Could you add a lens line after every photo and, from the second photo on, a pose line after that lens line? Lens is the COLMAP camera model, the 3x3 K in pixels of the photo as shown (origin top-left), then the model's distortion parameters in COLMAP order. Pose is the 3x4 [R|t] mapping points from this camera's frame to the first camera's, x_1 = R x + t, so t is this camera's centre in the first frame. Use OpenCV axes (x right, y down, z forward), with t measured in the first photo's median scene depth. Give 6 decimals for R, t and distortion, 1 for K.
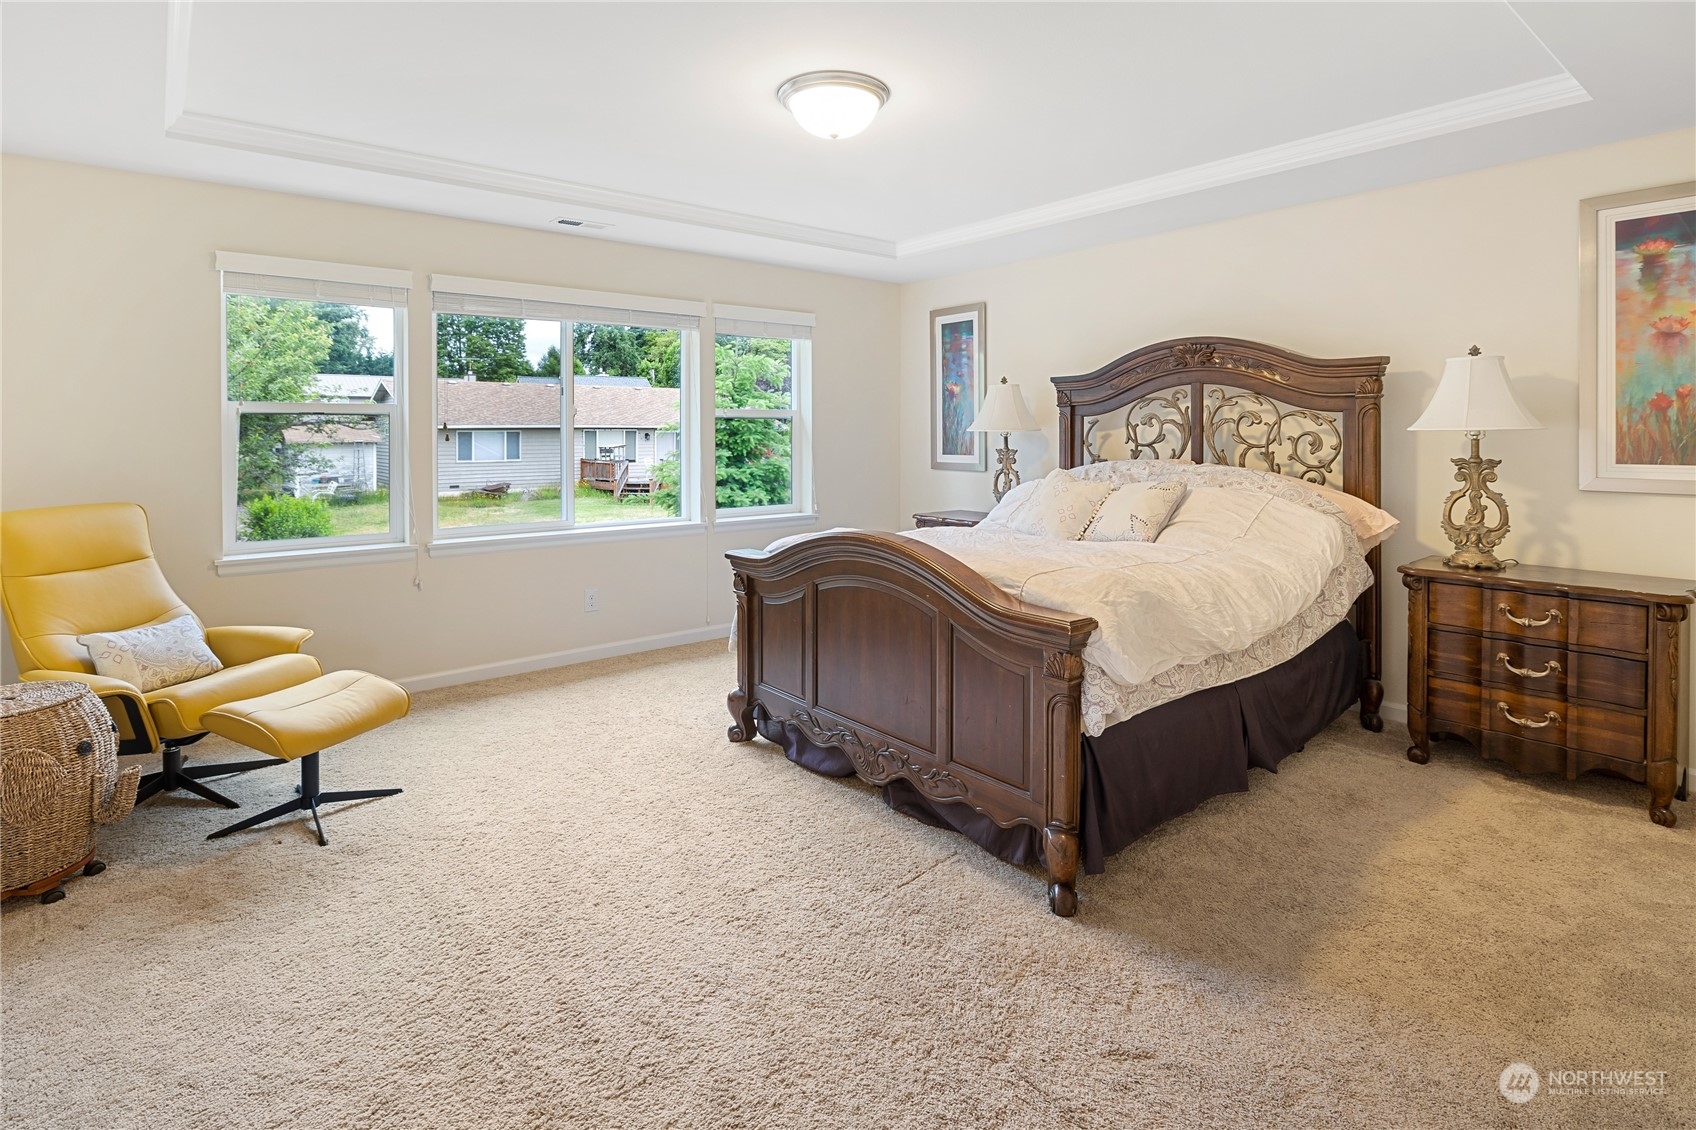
lens RADIAL K [[848.3, 0, 846.4], [0, 848.3, 434.5], [0, 0, 1]] dist [0.000931, -0.000247]
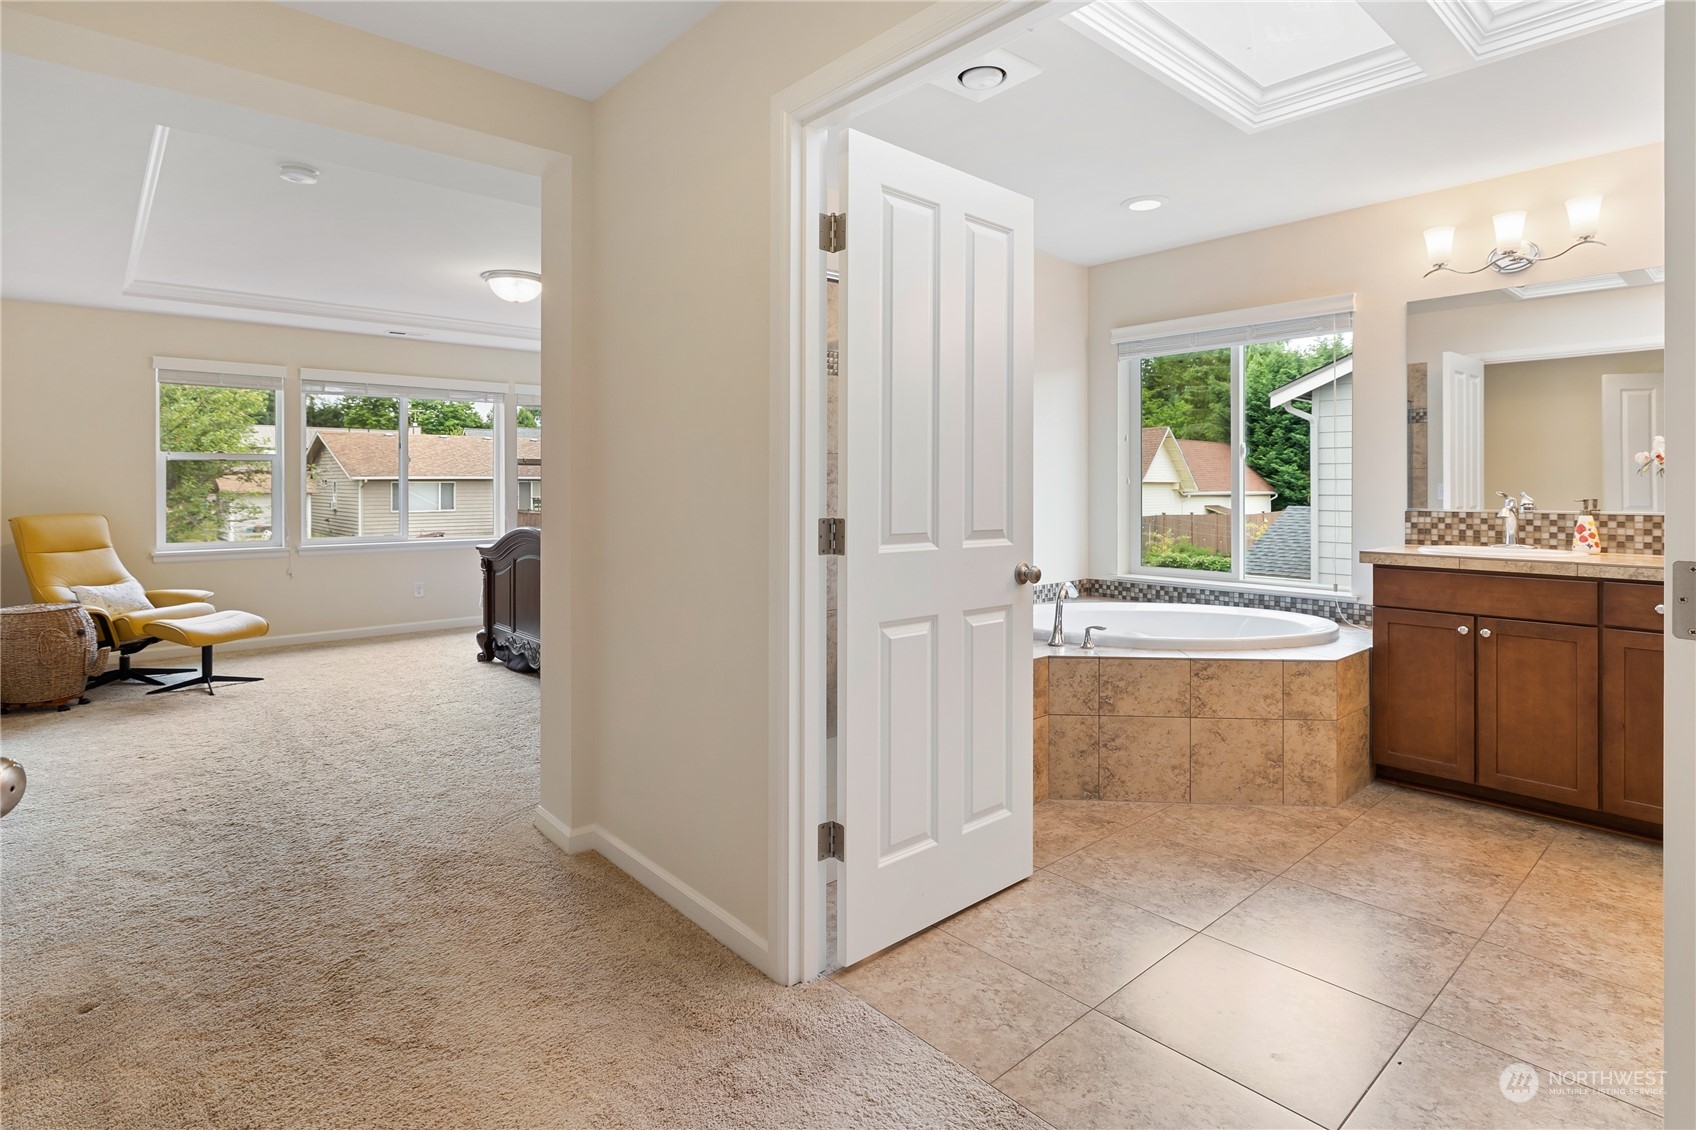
lens RADIAL K [[860.2, 0, 848.3], [0, 860.2, 483.0], [0, 0, 1]] dist [-0.000183, 0.001358]
pose [[0.999081, 0.001672, 0.042826, 0.500994], [-0.001407, 0.999980, -0.006215, 0.027550], [-0.042835, 0.006149, 0.999063, -0.681207]]
